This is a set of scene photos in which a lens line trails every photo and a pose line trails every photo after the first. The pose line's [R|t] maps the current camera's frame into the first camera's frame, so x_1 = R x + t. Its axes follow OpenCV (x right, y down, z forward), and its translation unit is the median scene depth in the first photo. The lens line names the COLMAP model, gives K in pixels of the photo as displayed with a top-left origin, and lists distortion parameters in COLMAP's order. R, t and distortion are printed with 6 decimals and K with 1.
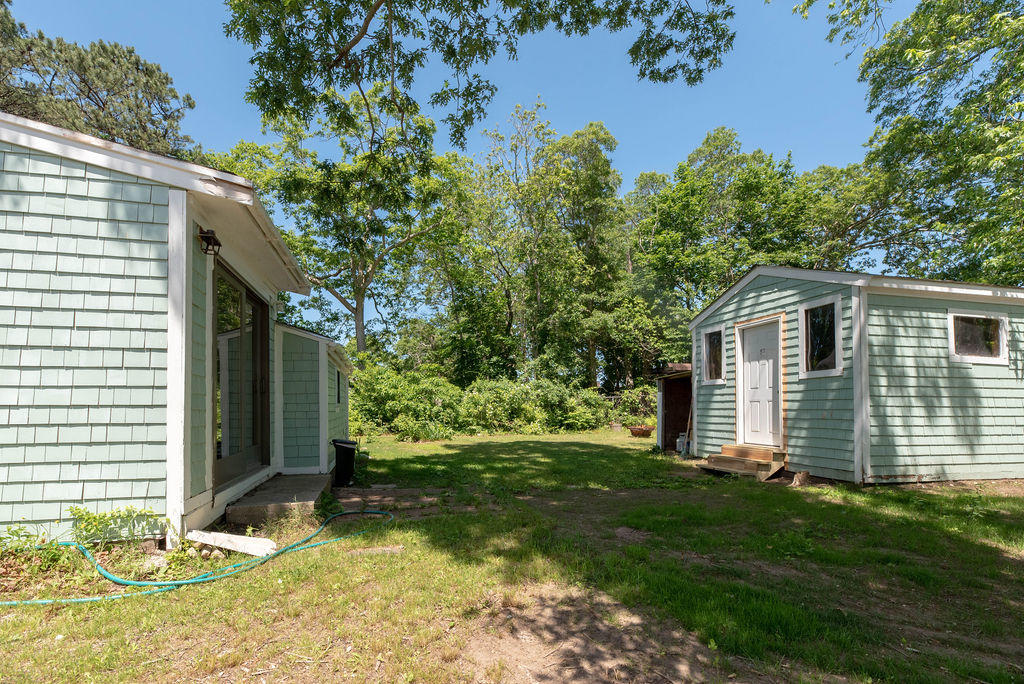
lens RADIAL K [[438.8, 0, 512.0], [0, 438.8, 342.0], [0, 0, 1]] dist [0.001629, 0.000134]
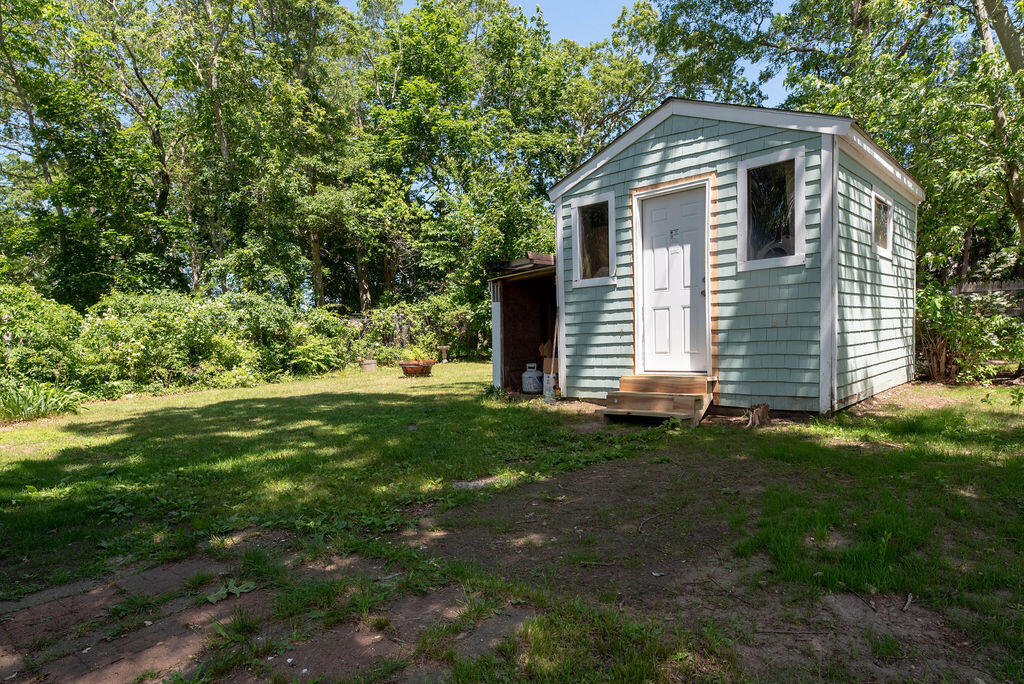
lens RADIAL K [[565.2, 0, 465.4], [0, 565.2, 336.4], [0, 0, 1]] dist [0.000003, 0.000013]
pose [[0.850069, -0.039492, 0.525188, -0.134984], [-0.032520, 0.991346, 0.127182, 0.068773], [-0.525666, -0.125192, 0.841429, 0.379121]]
